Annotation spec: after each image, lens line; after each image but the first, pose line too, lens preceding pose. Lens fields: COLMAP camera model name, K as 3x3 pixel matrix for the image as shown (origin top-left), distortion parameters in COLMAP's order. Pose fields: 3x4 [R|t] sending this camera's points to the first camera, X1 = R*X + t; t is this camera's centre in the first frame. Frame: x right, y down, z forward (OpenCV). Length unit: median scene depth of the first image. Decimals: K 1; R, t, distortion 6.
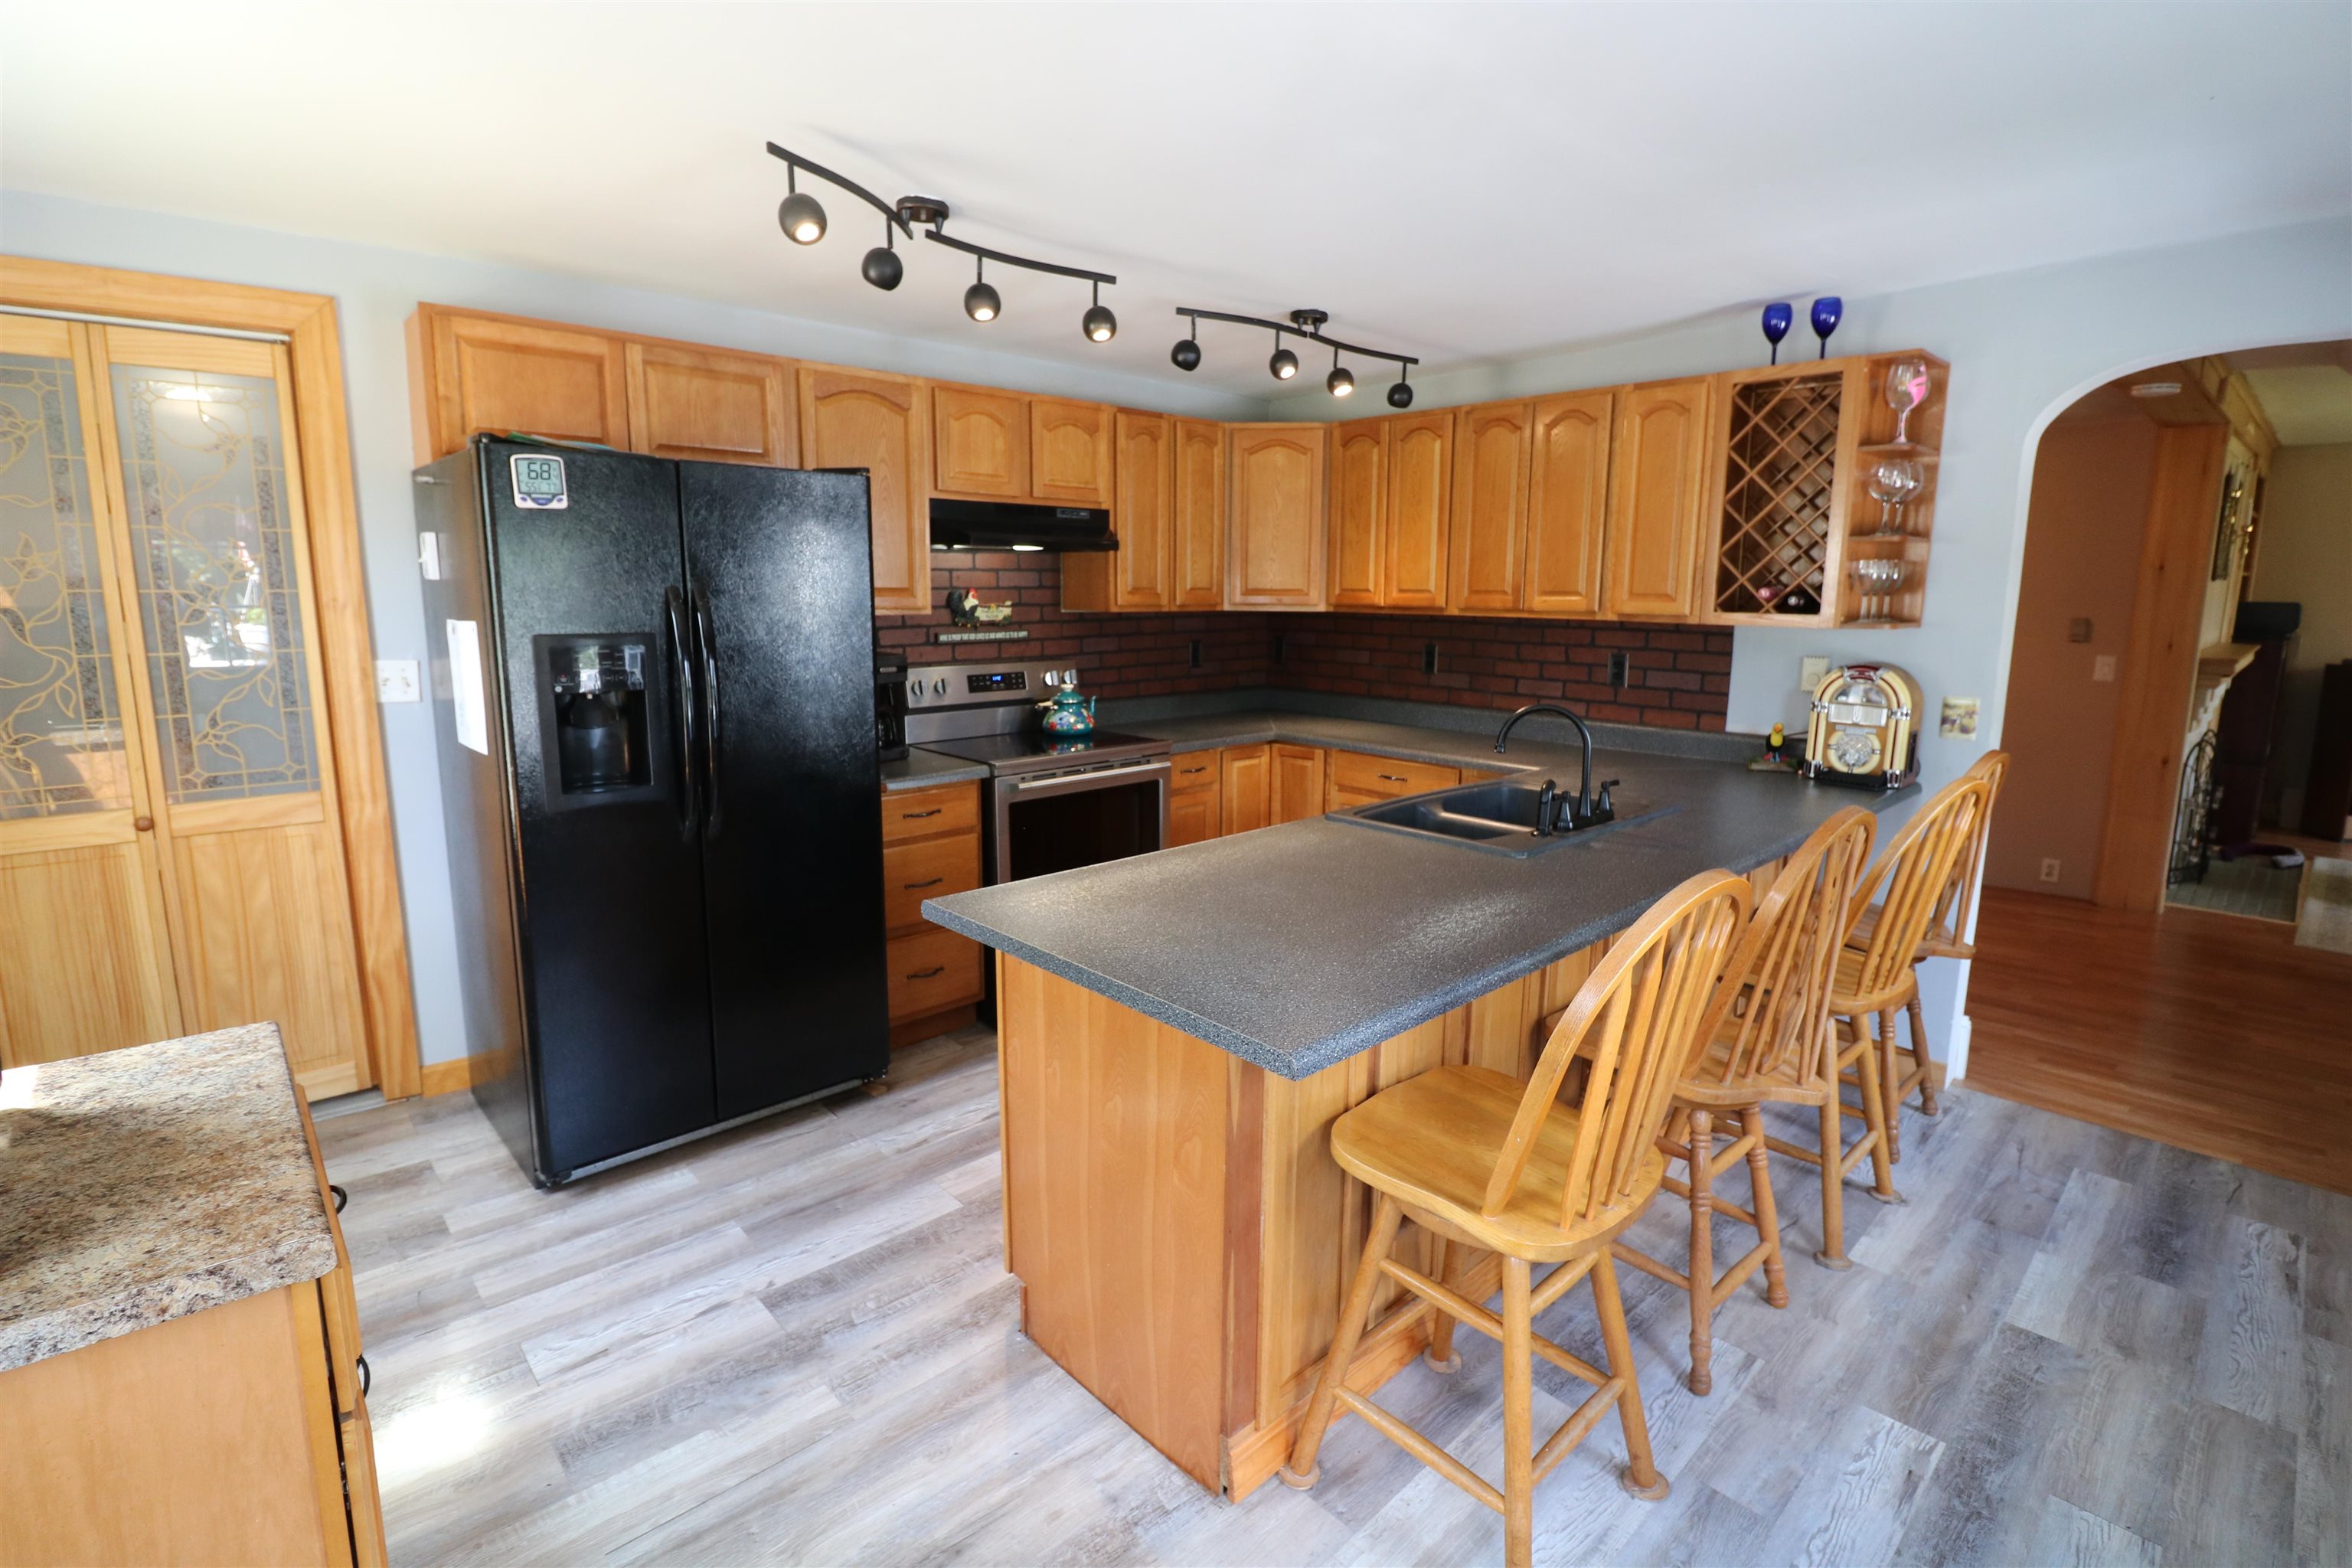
lens RADIAL K [[1085.5, 0, 1180.1], [0, 1085.5, 763.6], [0, 0, 1]] dist [-0.001426, -0.012742]
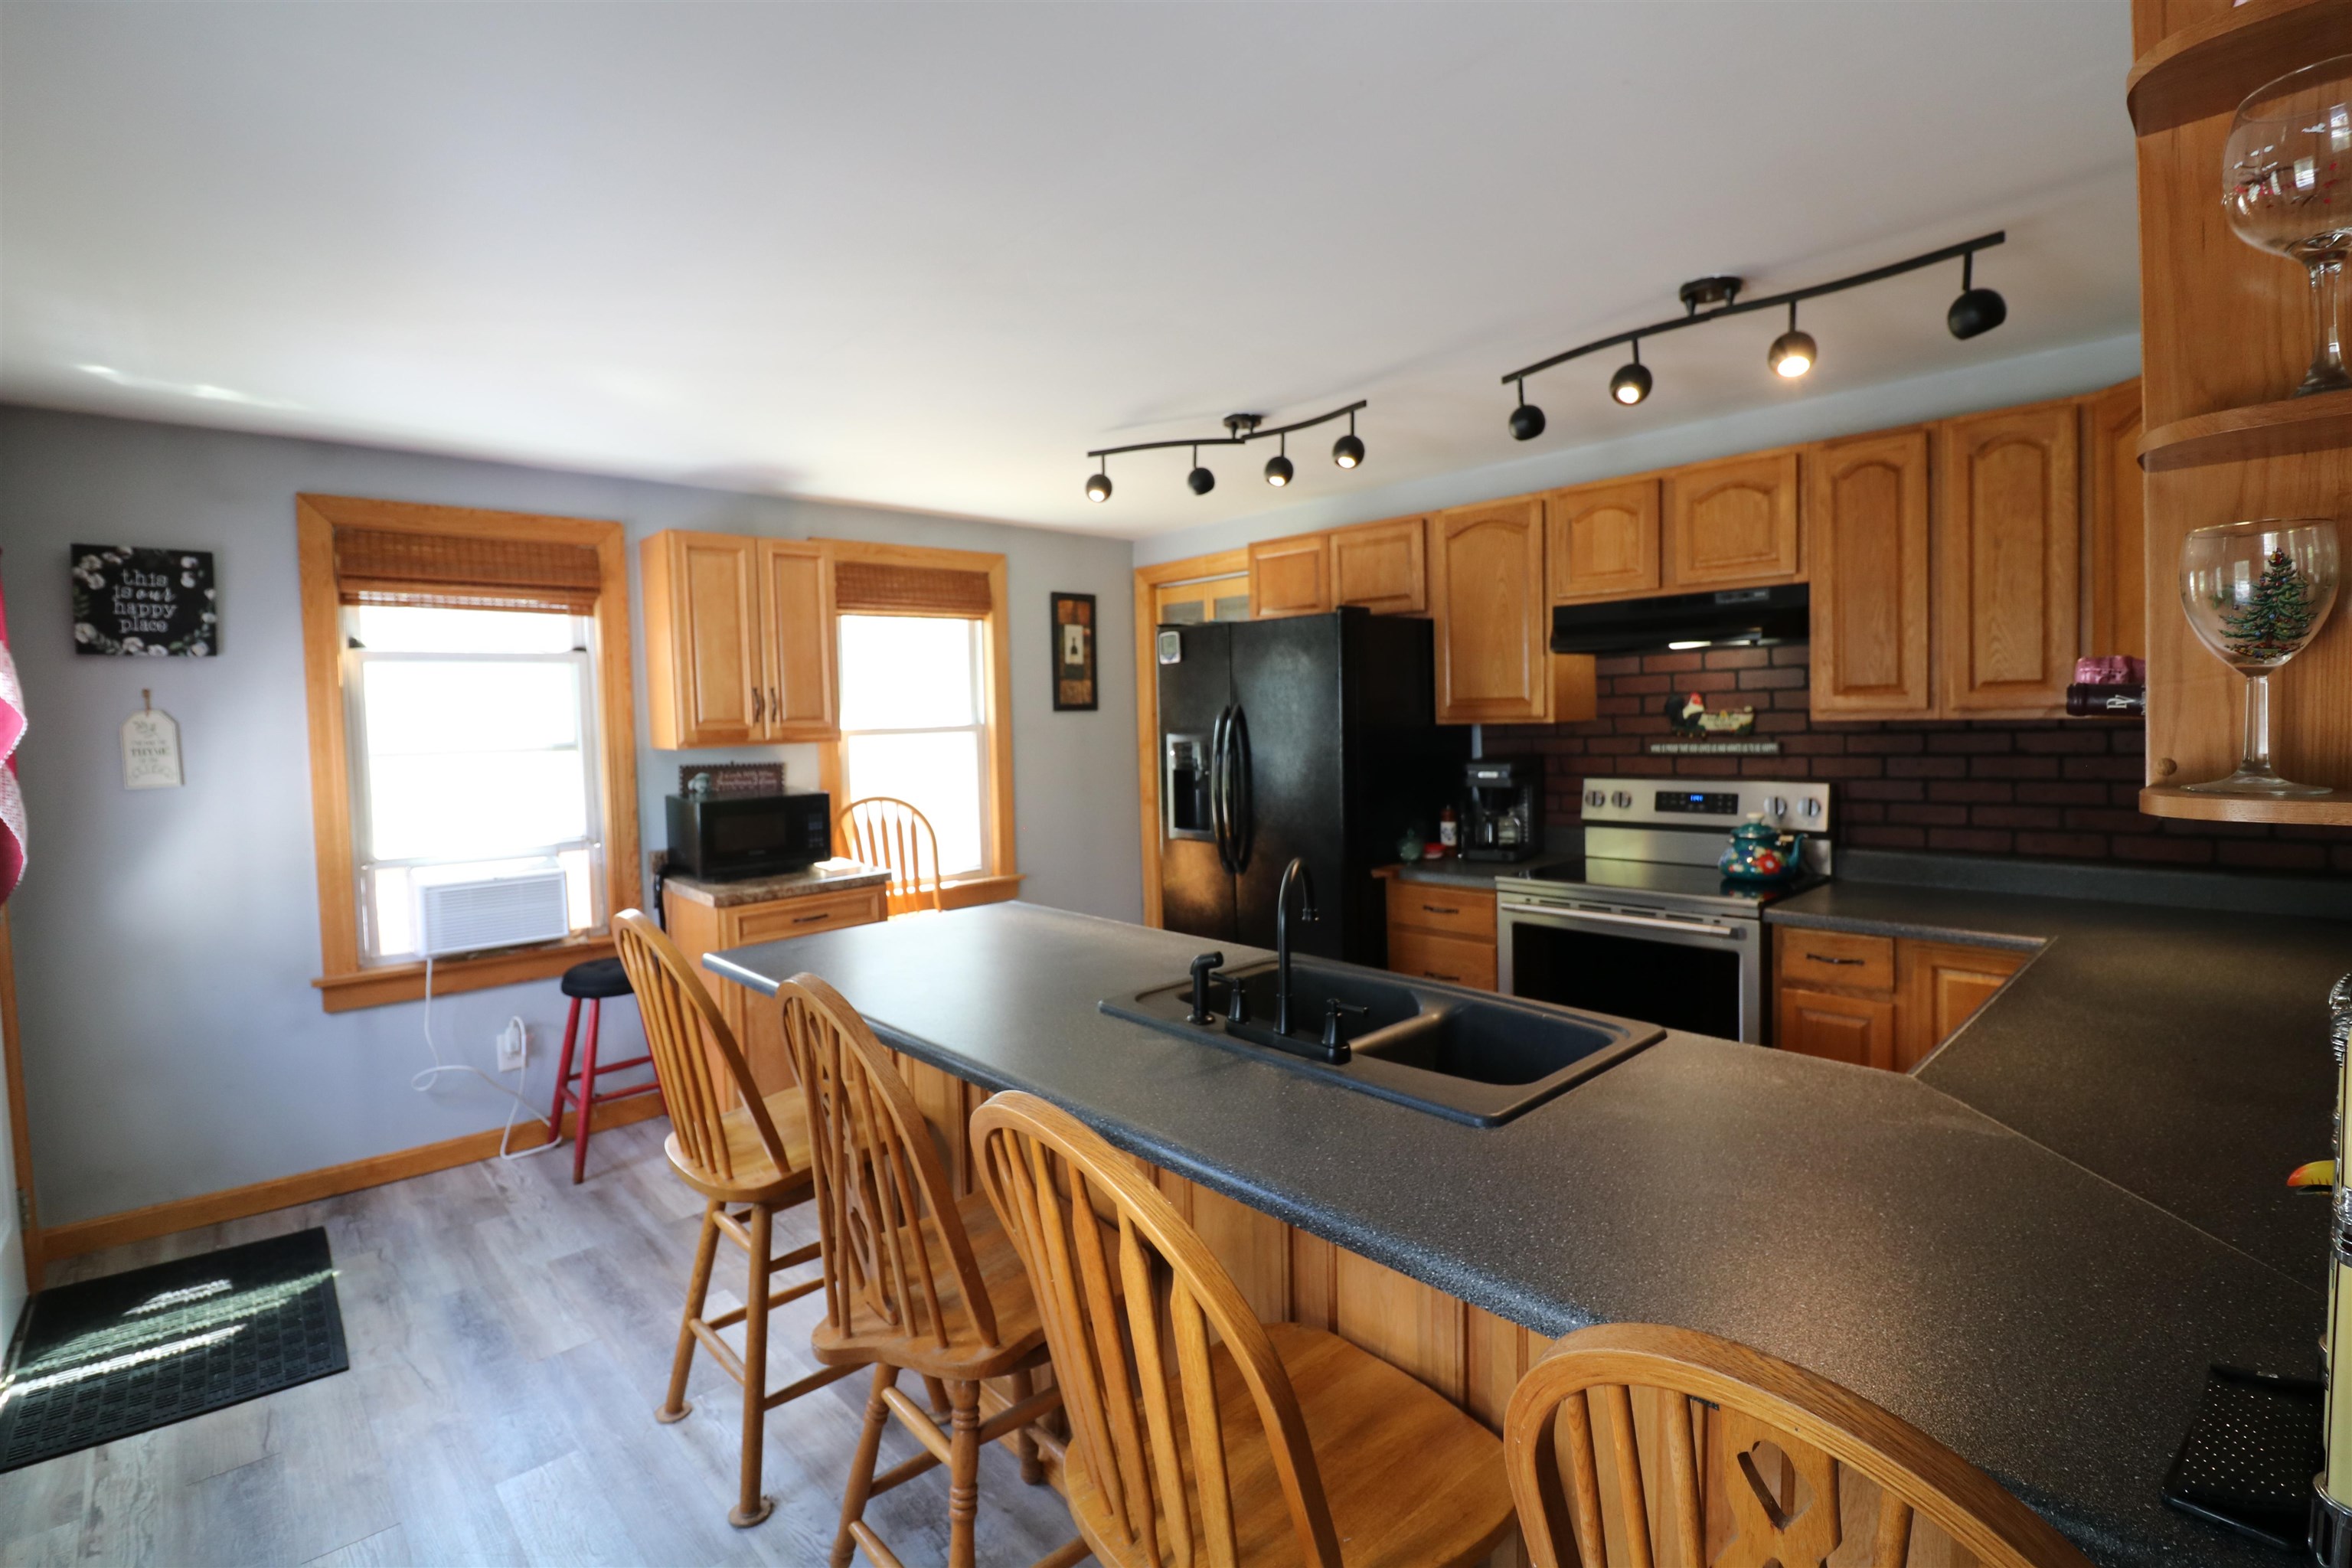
lens RADIAL K [[1081.7, 0, 1182.1], [0, 1081.7, 760.9], [0, 0, 1]] dist [0.001603, -0.015220]
pose [[-0.004069, 0.039765, -0.999201, 0.719242], [-0.133559, 0.990235, 0.039952, -0.093370], [0.991033, 0.133615, 0.001281, 0.640445]]
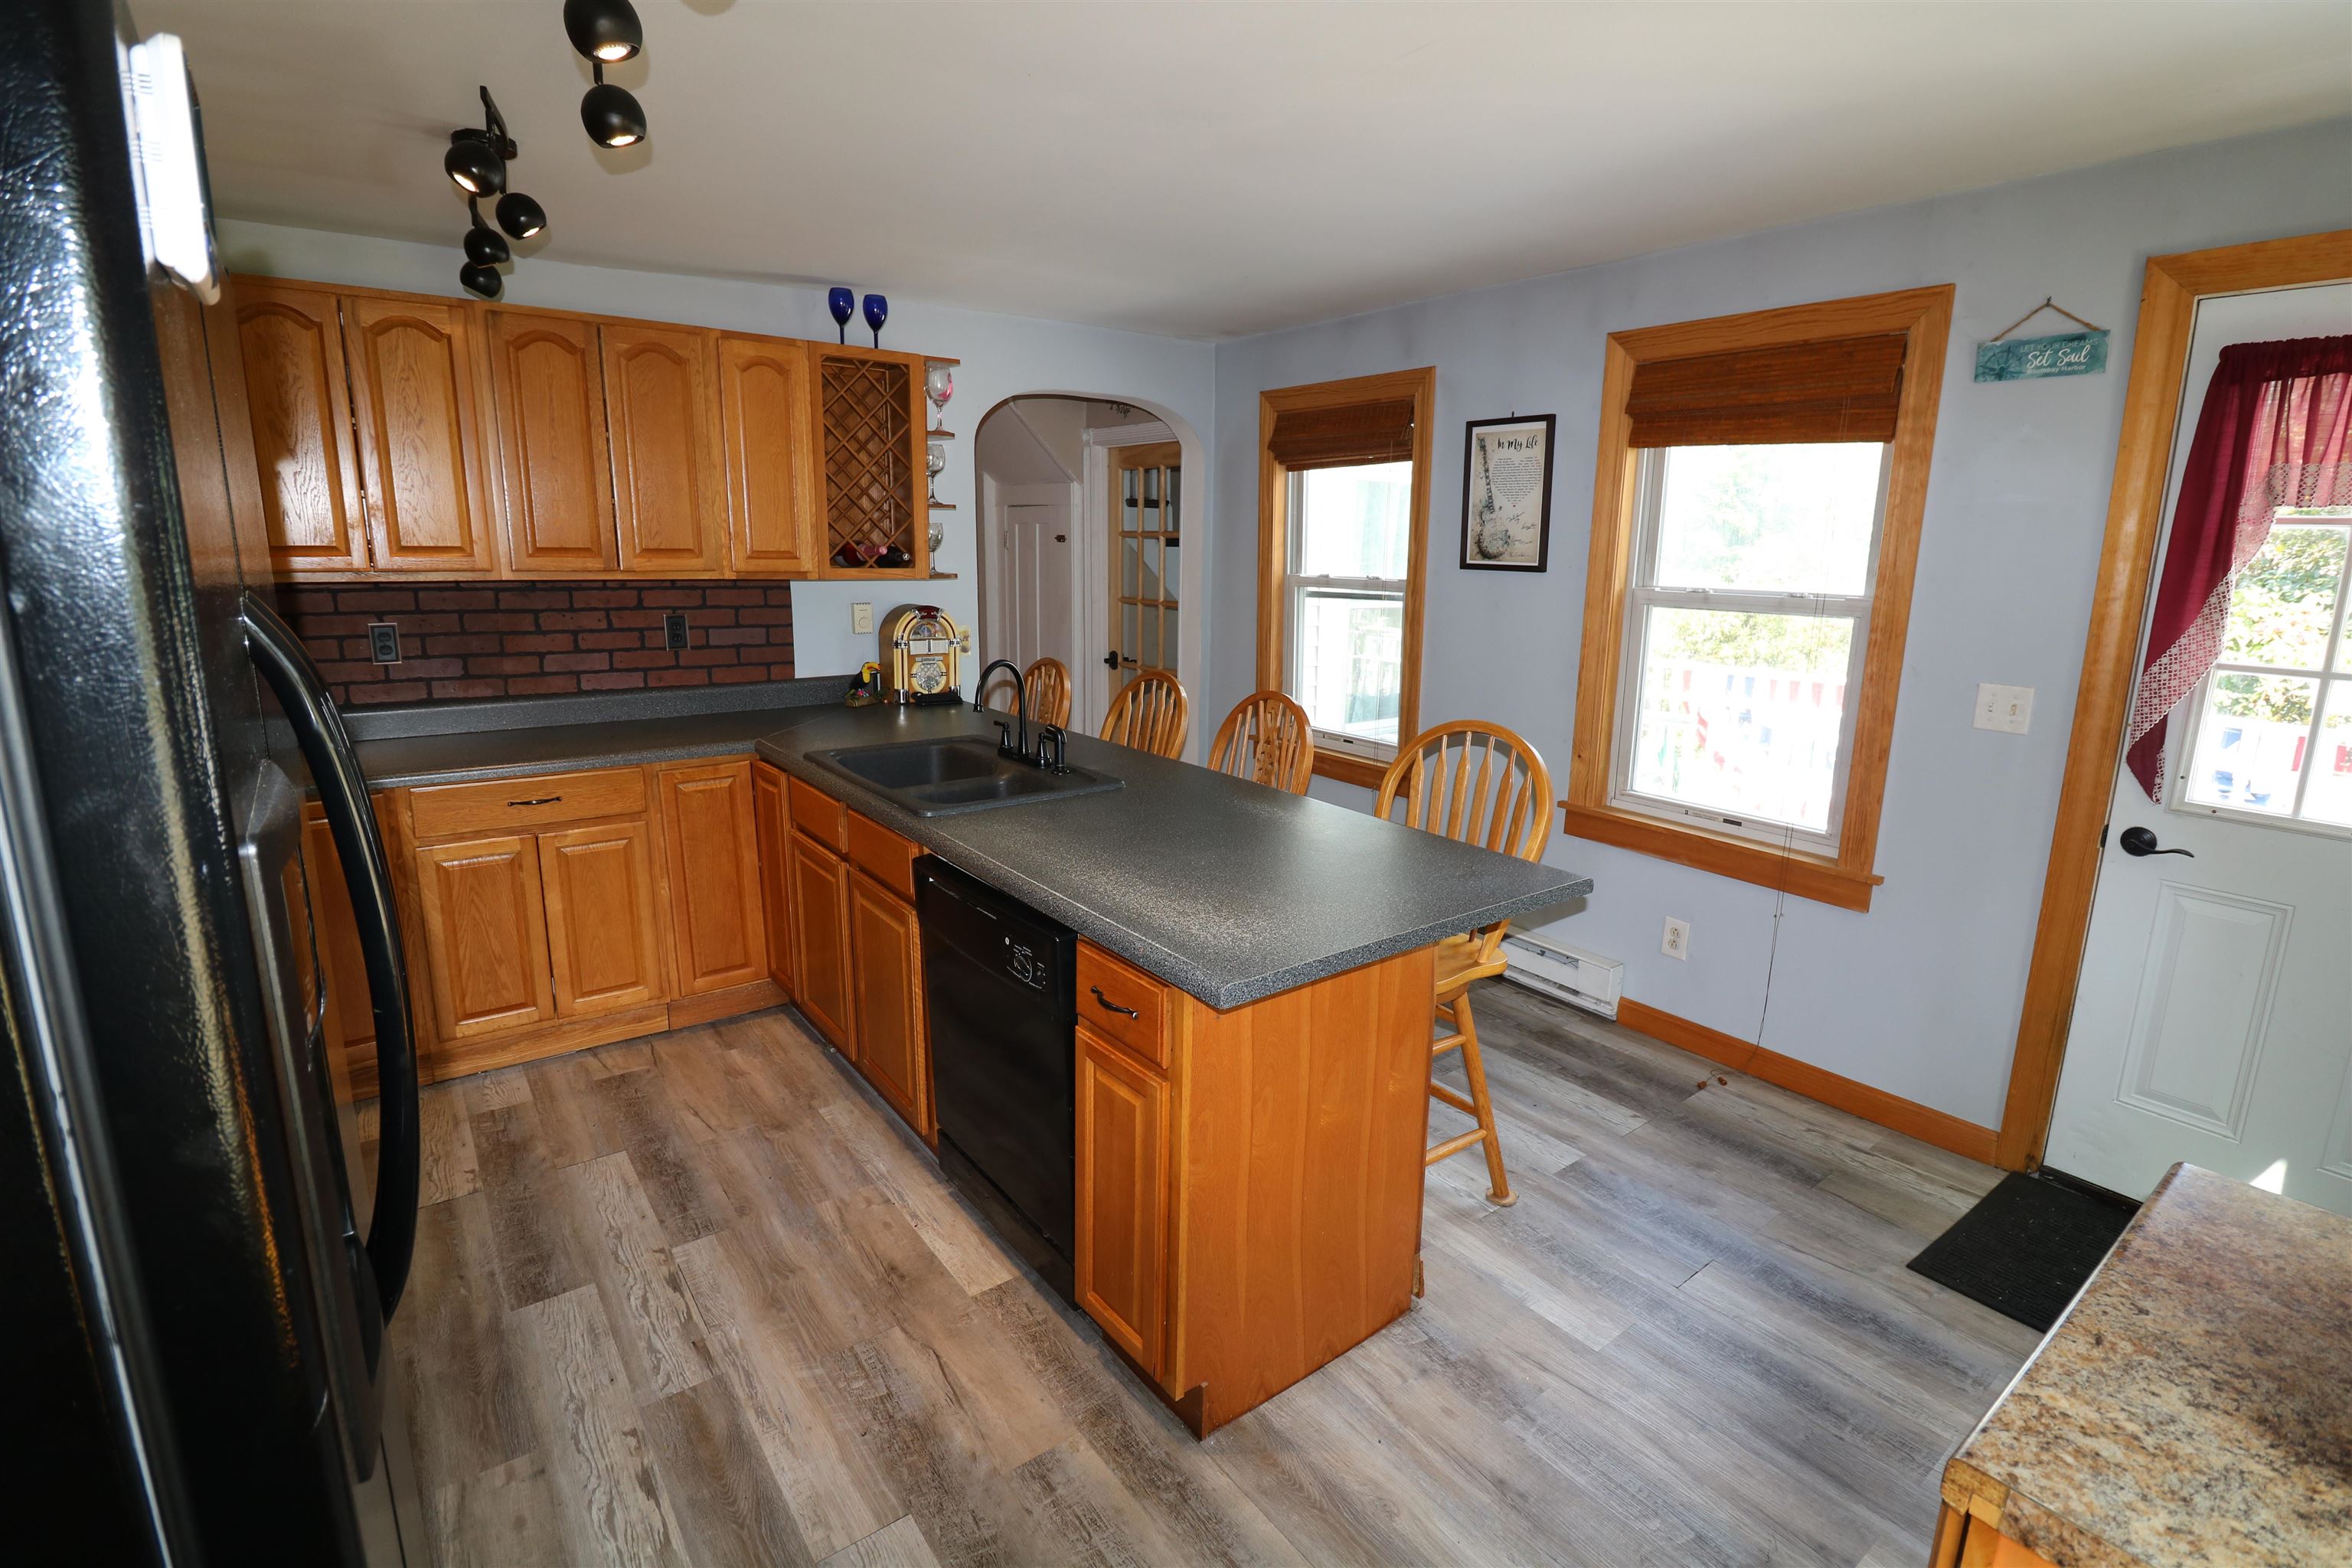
lens RADIAL K [[1085.5, 0, 1180.1], [0, 1085.5, 763.6], [0, 0, 1]] dist [-0.001426, -0.012742]
pose [[0.109153, -0.204934, 0.972670, -0.503073], [0.145880, 0.971225, 0.188259, -0.092288], [-0.983262, 0.121344, 0.135908, 0.479205]]
